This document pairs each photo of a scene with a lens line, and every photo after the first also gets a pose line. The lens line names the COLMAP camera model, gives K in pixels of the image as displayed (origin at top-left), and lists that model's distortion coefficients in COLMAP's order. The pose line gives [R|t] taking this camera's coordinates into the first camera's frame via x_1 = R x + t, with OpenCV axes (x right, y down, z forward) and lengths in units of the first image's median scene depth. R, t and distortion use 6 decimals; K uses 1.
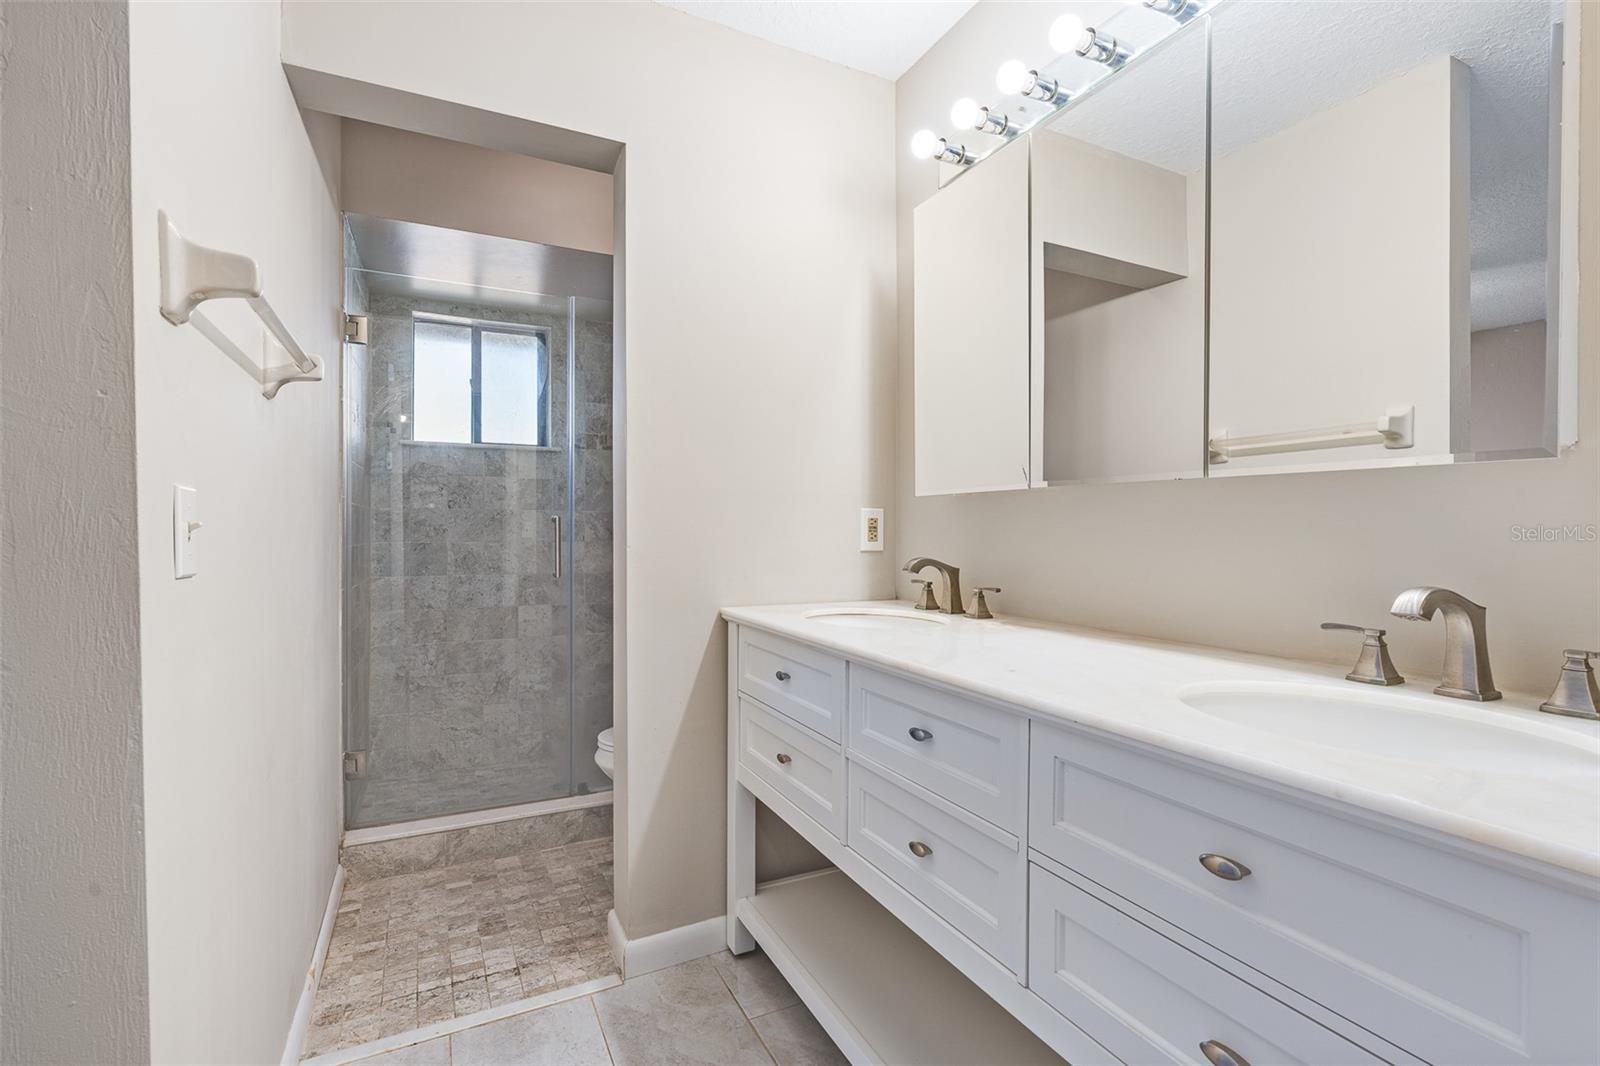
lens RADIAL K [[732.7, 0, 805.6], [0, 732.7, 525.9], [0, 0, 1]] dist [-0.012455, 0.001026]
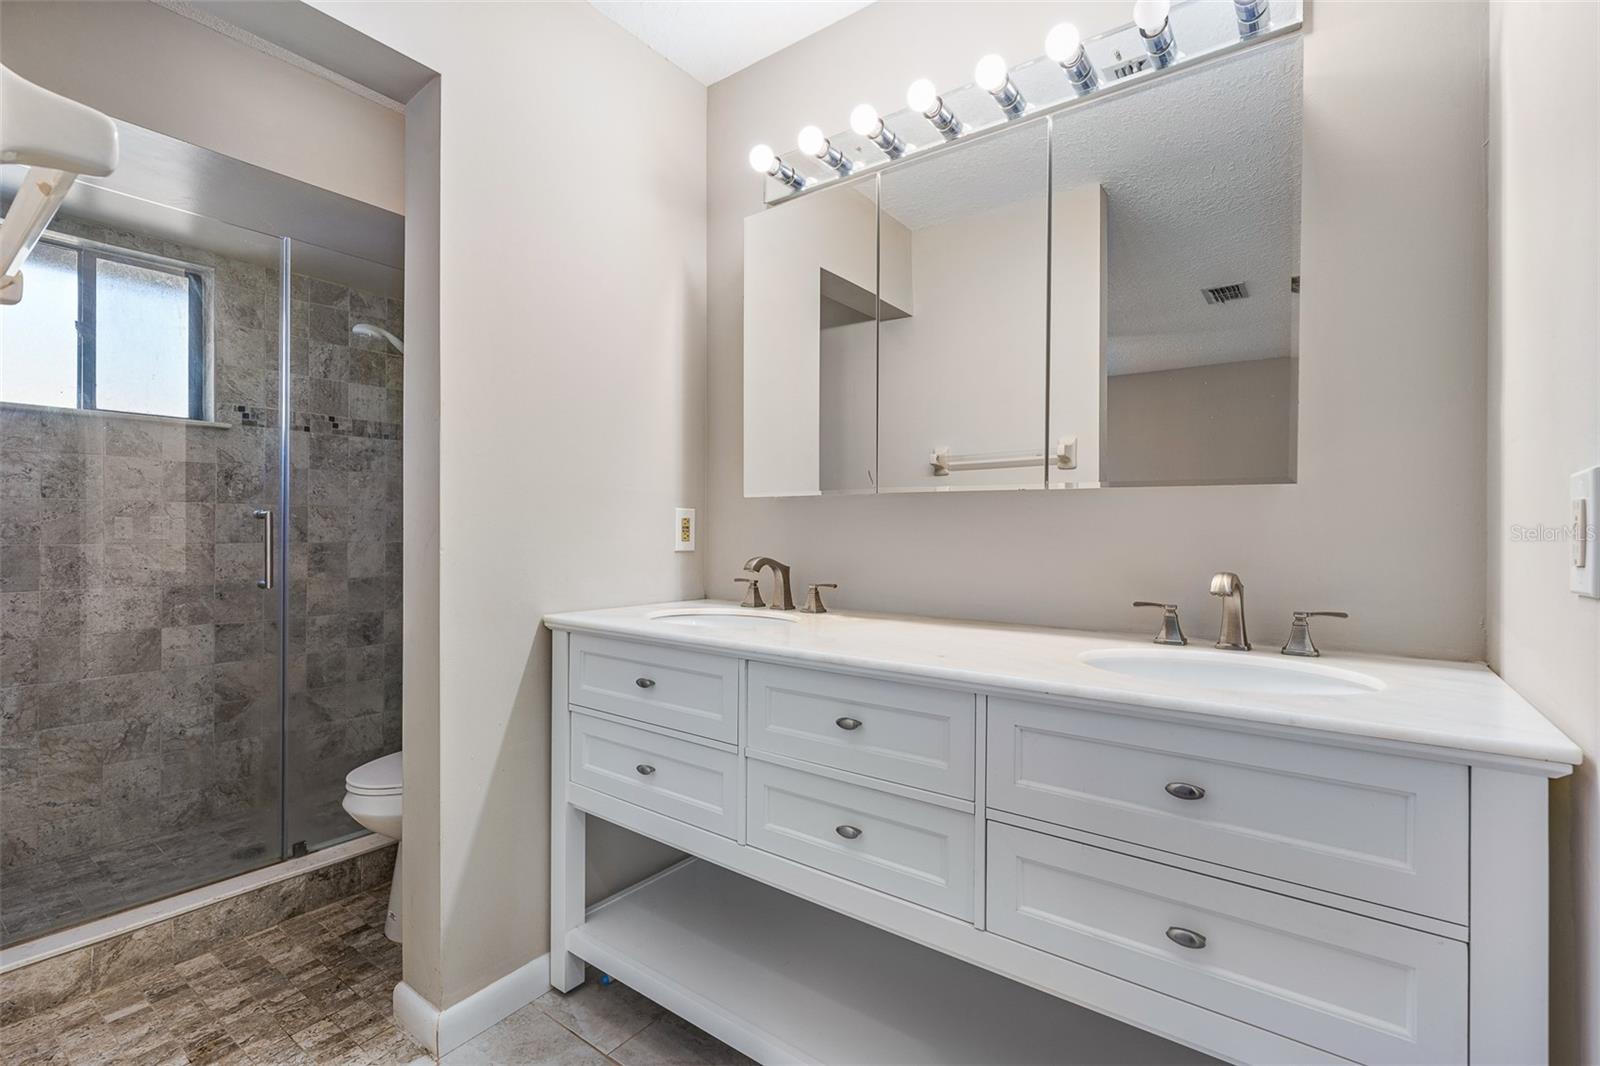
lens RADIAL K [[718.1, 0, 800.8], [0, 718.1, 526.6], [0, 0, 1]] dist [-0.005307, 0.000795]
pose [[0.891570, 0.004595, 0.452860, -0.195640], [-0.005775, 0.999983, 0.001223, -0.000974], [-0.452847, -0.003706, 0.891581, 0.052212]]
